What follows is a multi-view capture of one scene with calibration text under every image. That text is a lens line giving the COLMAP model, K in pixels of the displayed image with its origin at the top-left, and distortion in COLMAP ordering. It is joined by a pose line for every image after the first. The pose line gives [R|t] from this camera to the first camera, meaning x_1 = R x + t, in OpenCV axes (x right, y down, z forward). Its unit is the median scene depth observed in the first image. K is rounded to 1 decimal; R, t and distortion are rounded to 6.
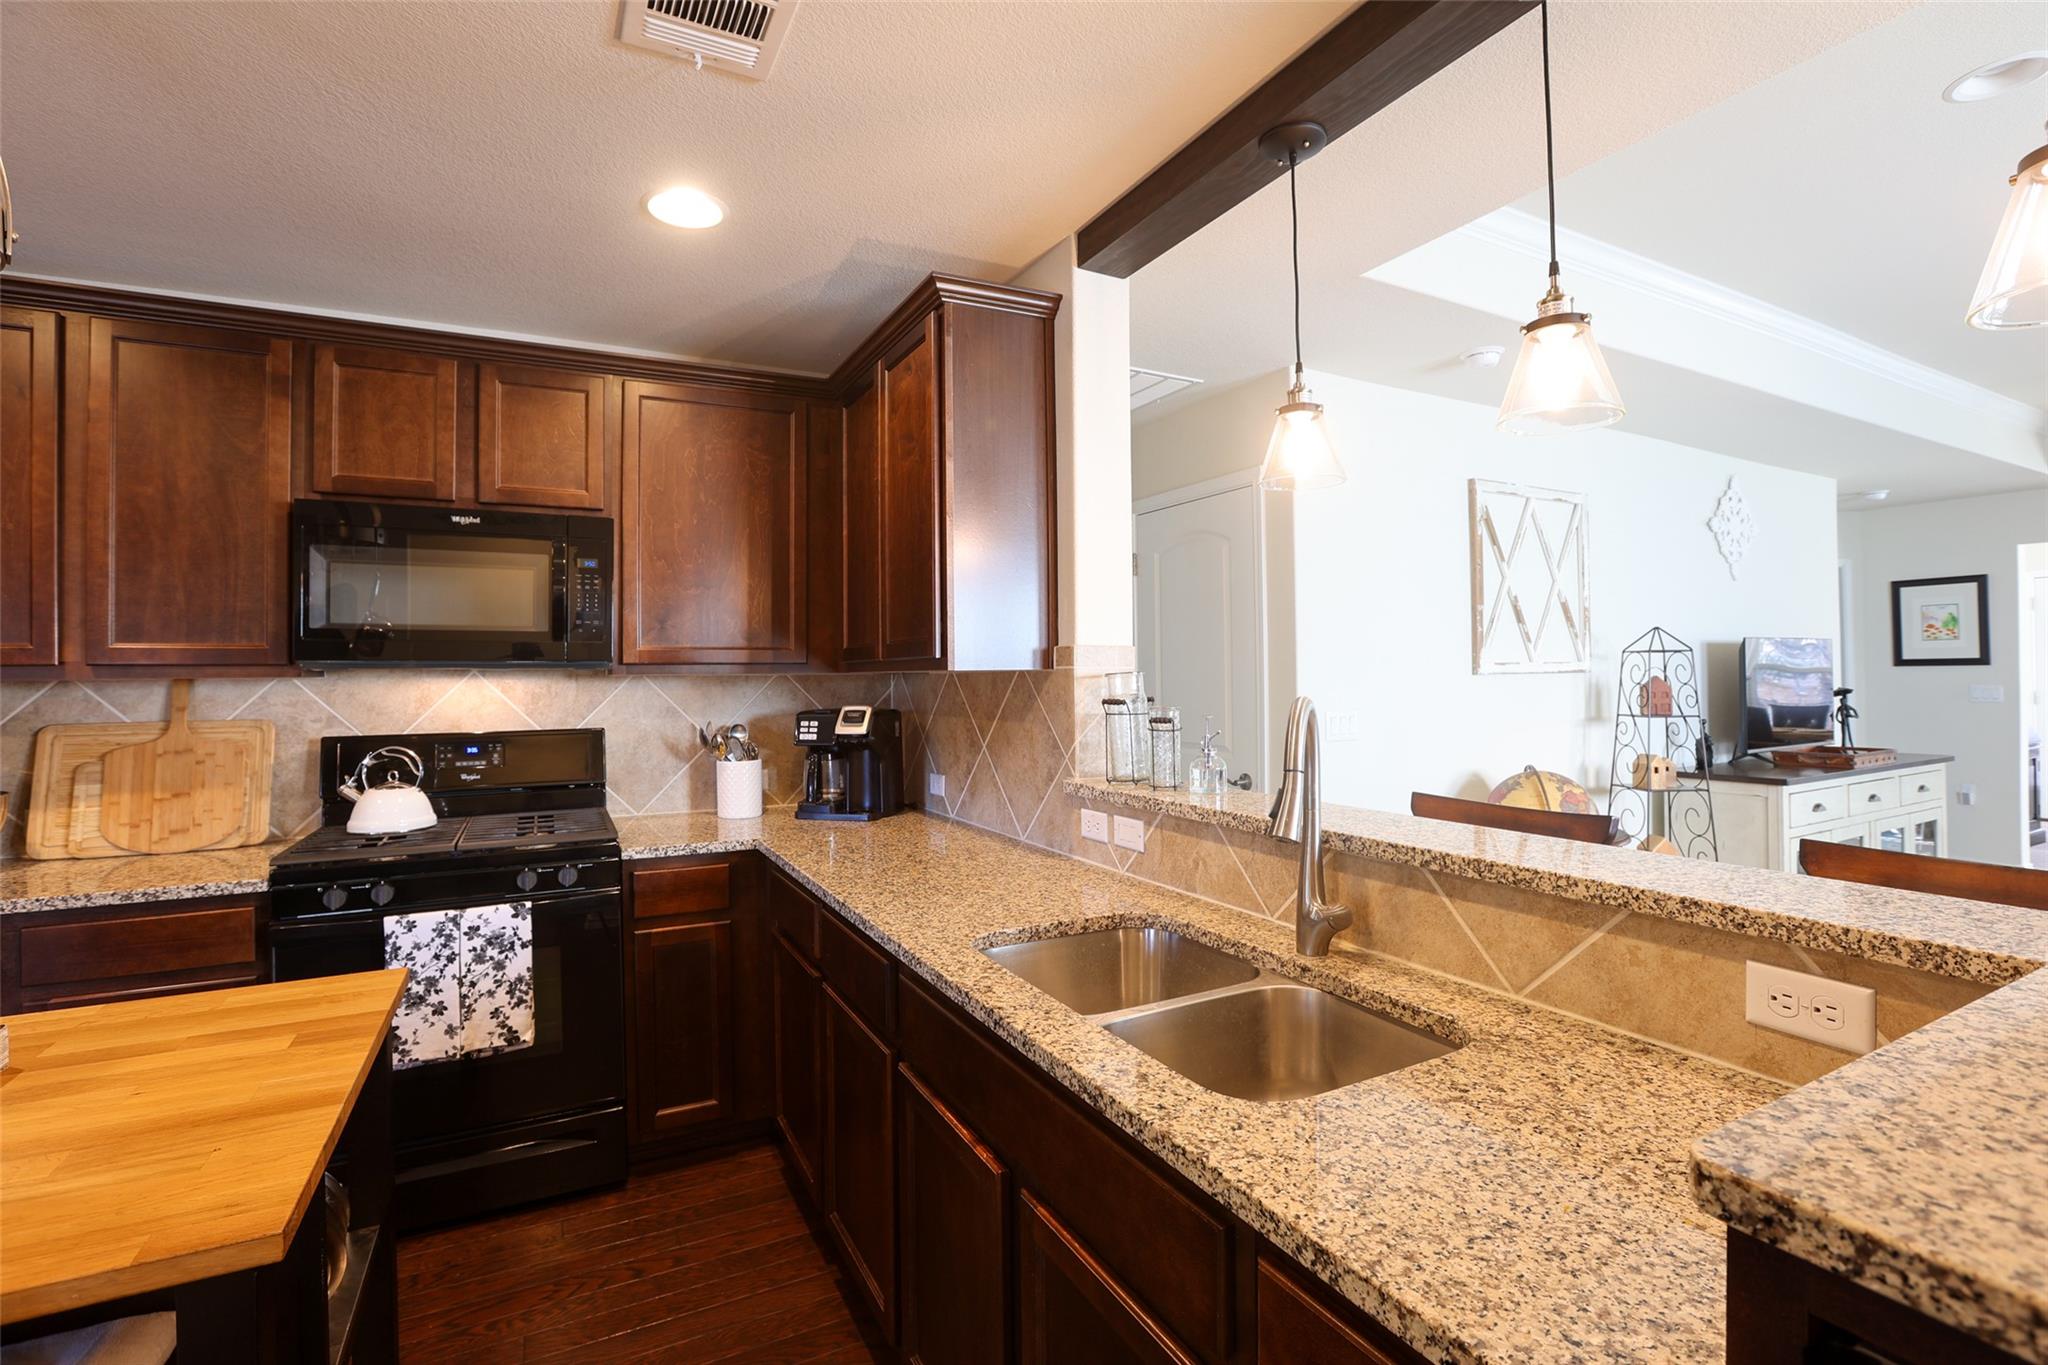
lens RADIAL K [[933.0, 0, 1015.4], [0, 933.0, 660.5], [0, 0, 1]] dist [-0.056642, 0.022609]
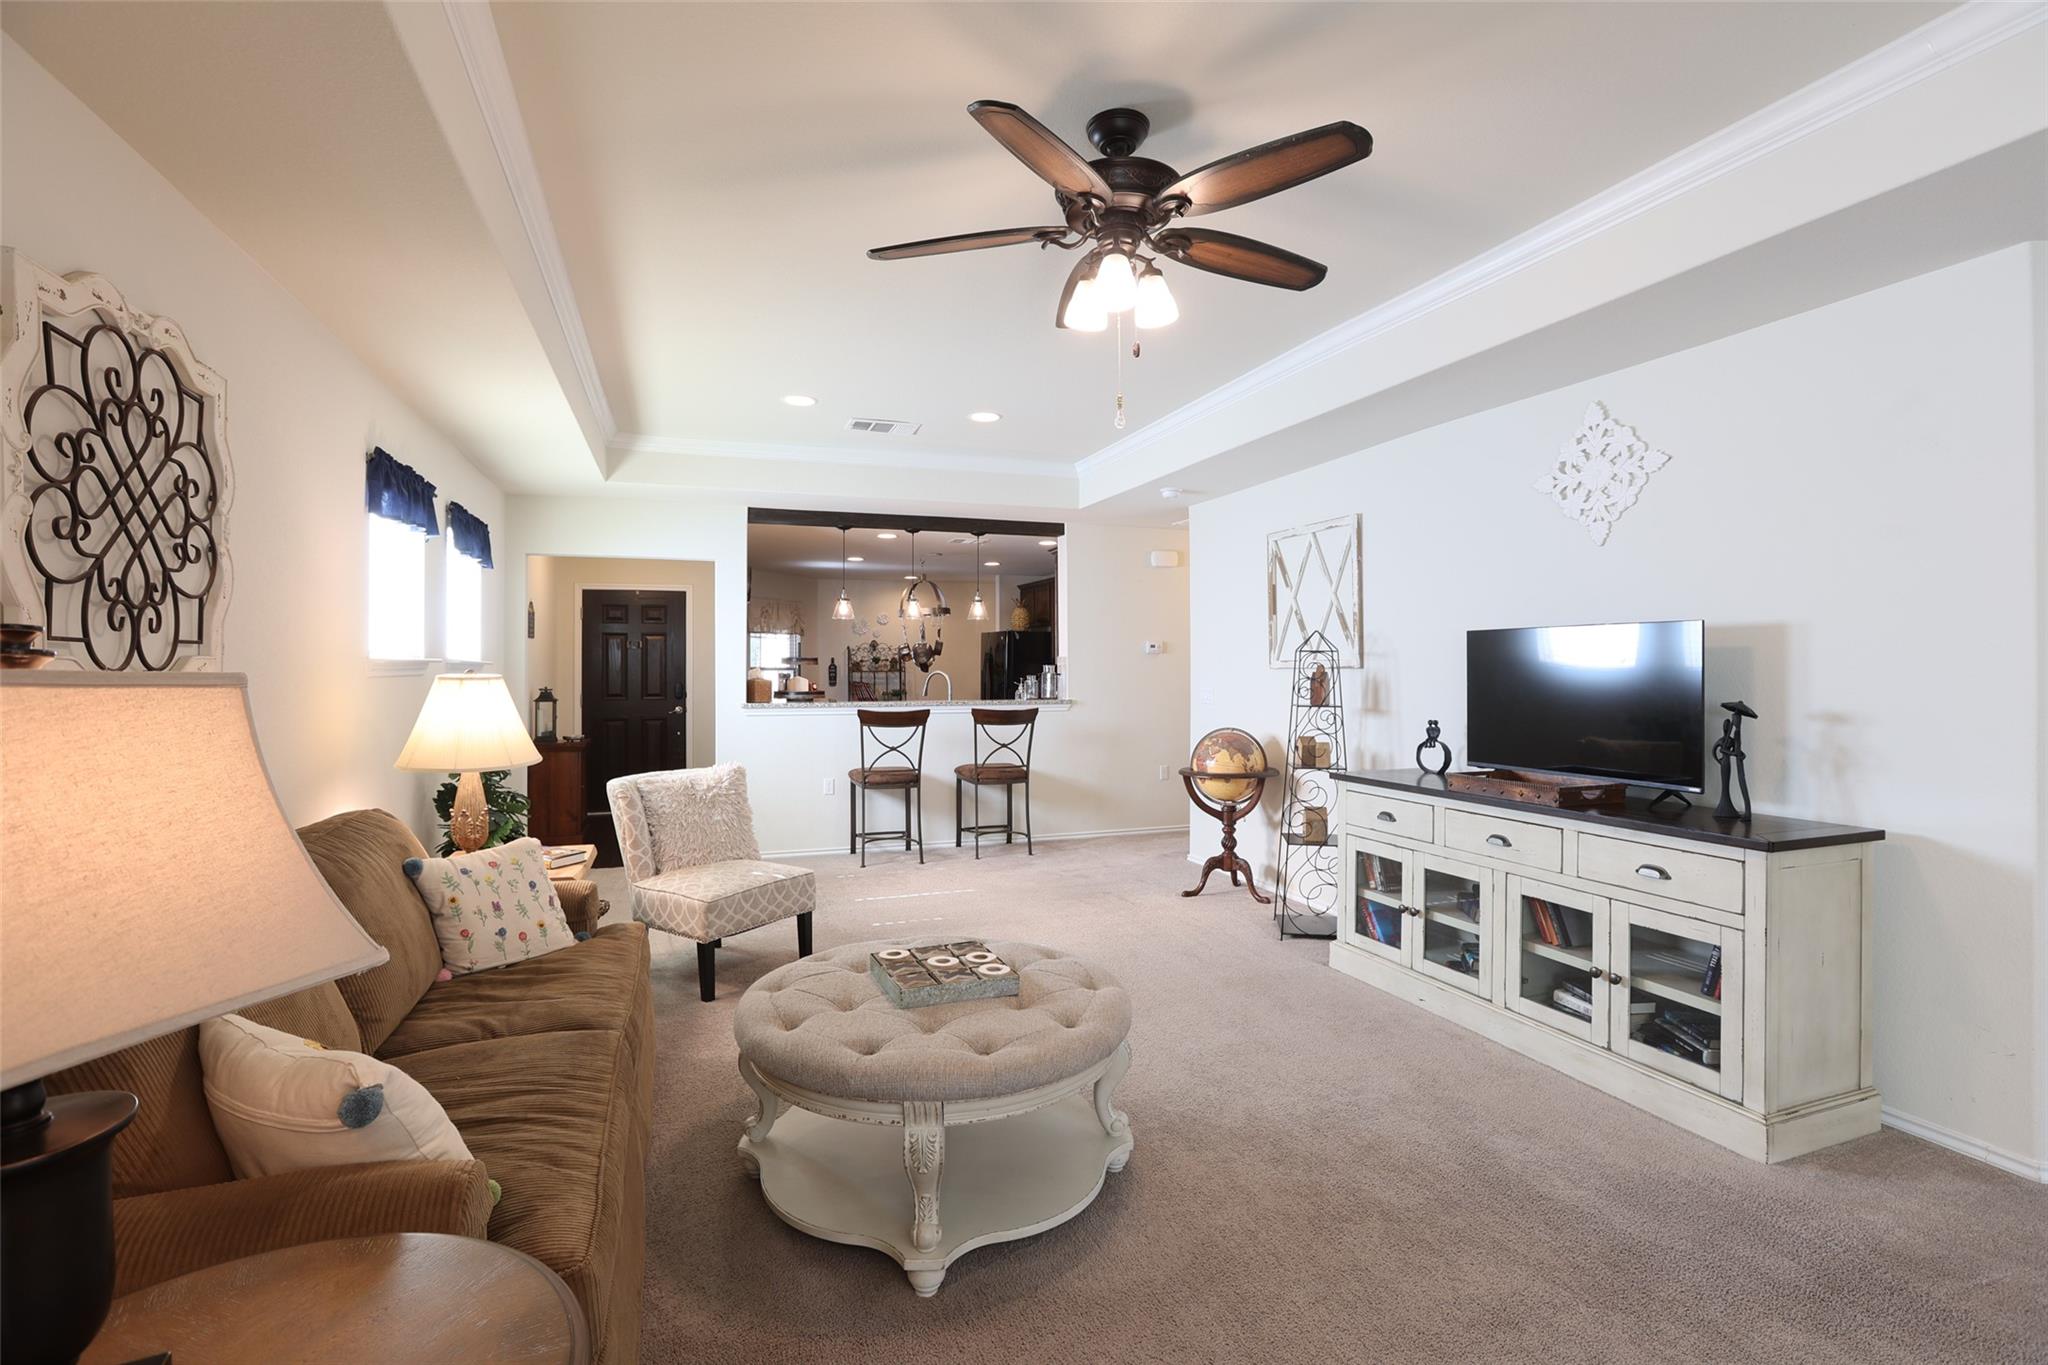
lens RADIAL K [[933.0, 0, 1015.4], [0, 933.0, 660.5], [0, 0, 1]] dist [-0.056642, 0.022609]
pose [[-0.137109, 0.002505, -0.990553, 3.058772], [0.017303, 0.999850, 0.000134, -0.007619], [0.990405, -0.017121, -0.137131, 1.209355]]
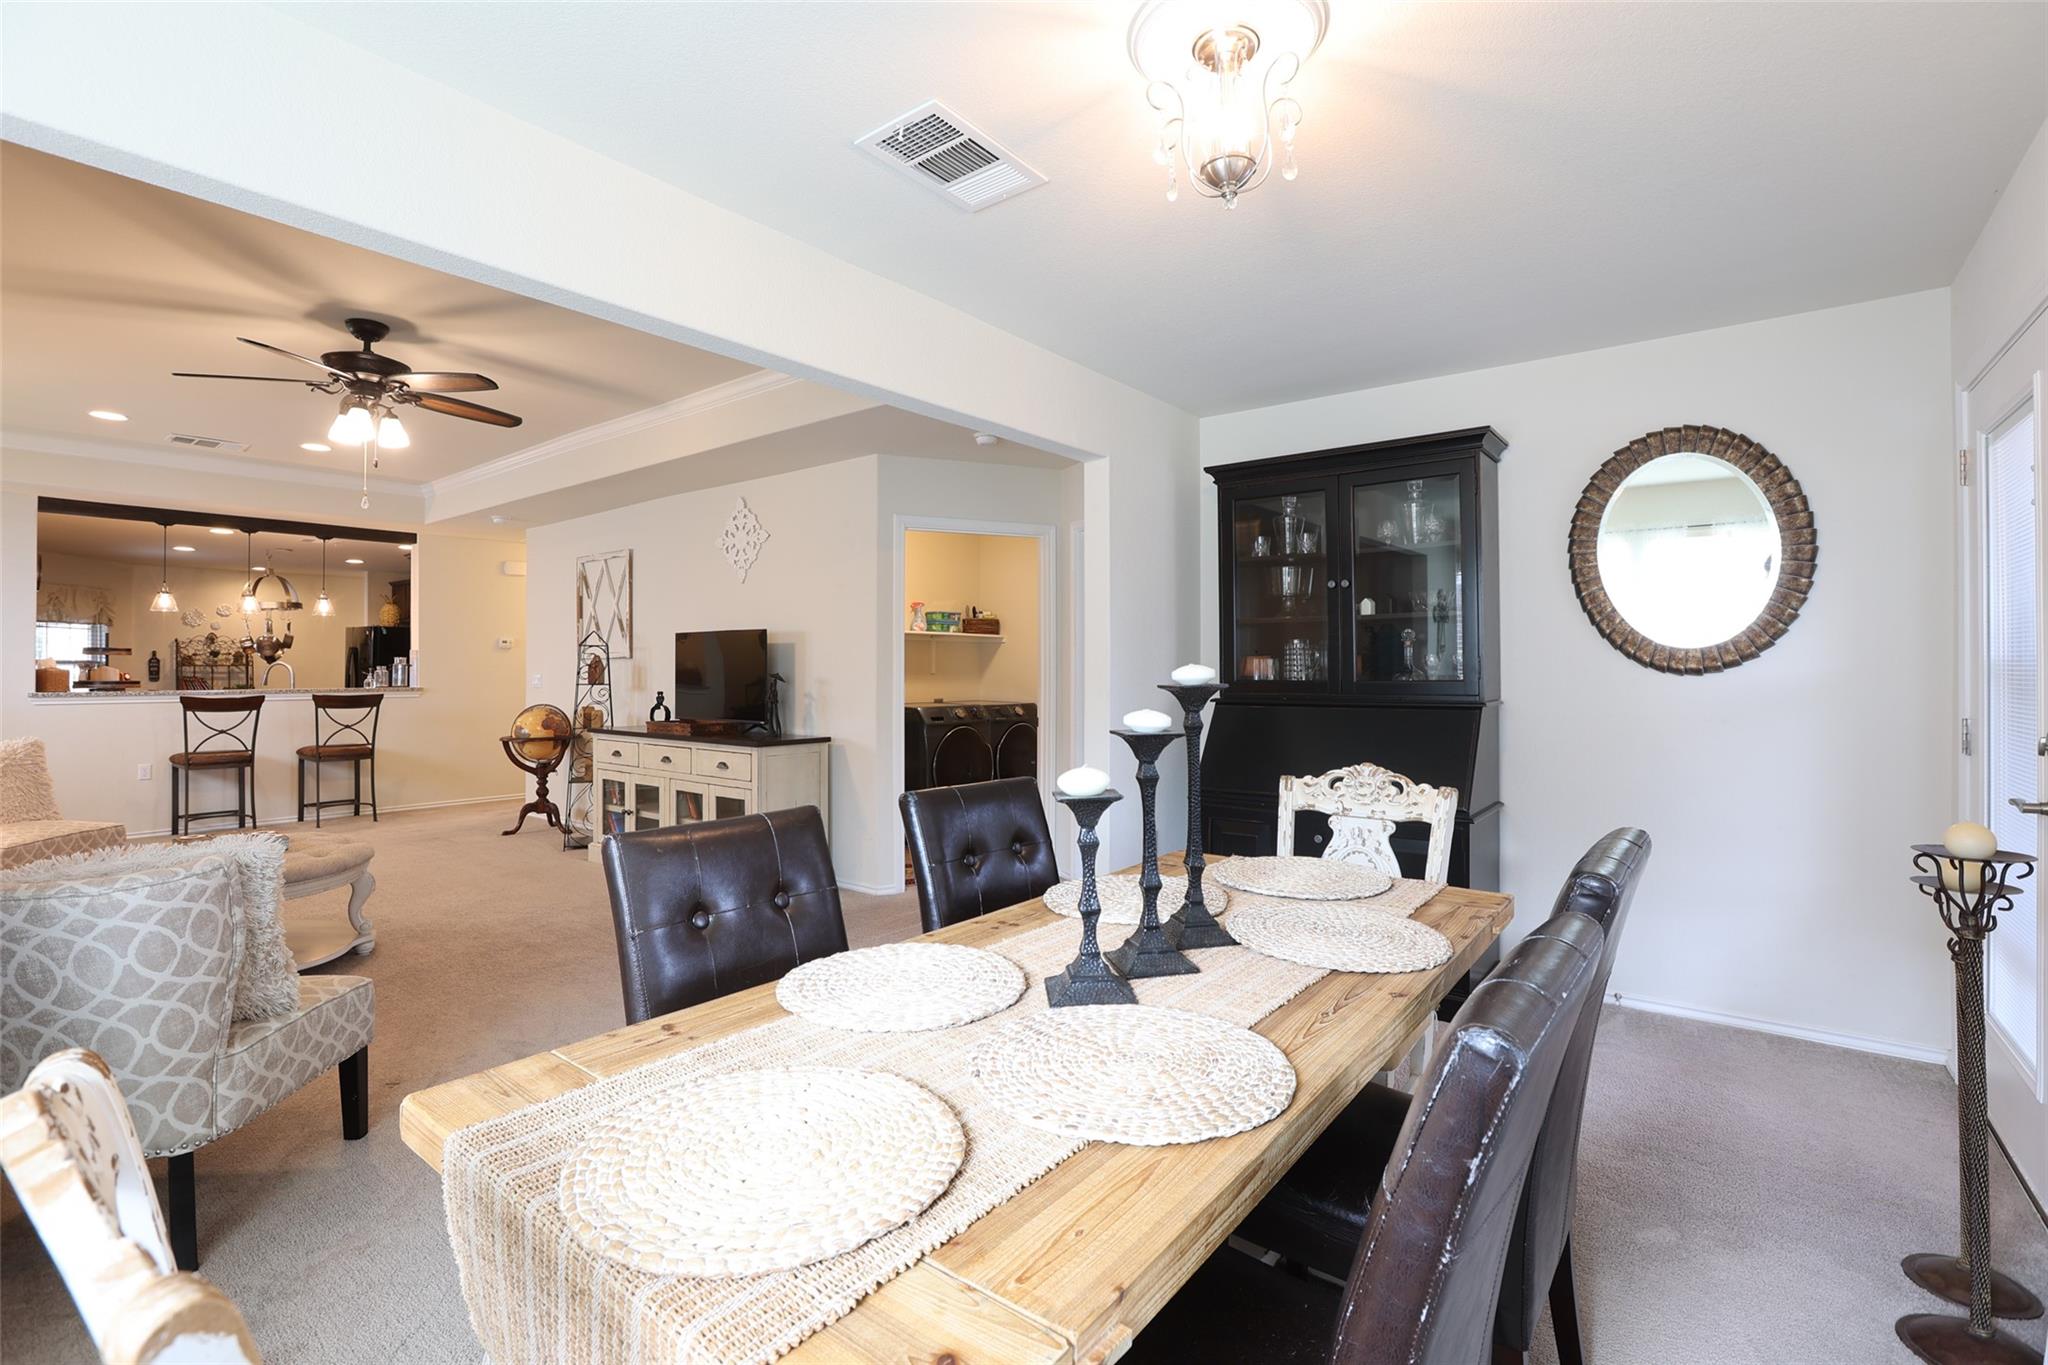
lens RADIAL K [[933.0, 0, 1015.4], [0, 933.0, 660.5], [0, 0, 1]] dist [-0.056642, 0.022609]
pose [[0.413789, 0.003597, -0.910366, 4.010683], [0.011396, 0.999893, 0.009130, 0.016574], [0.910302, -0.014153, 0.413704, 1.562054]]
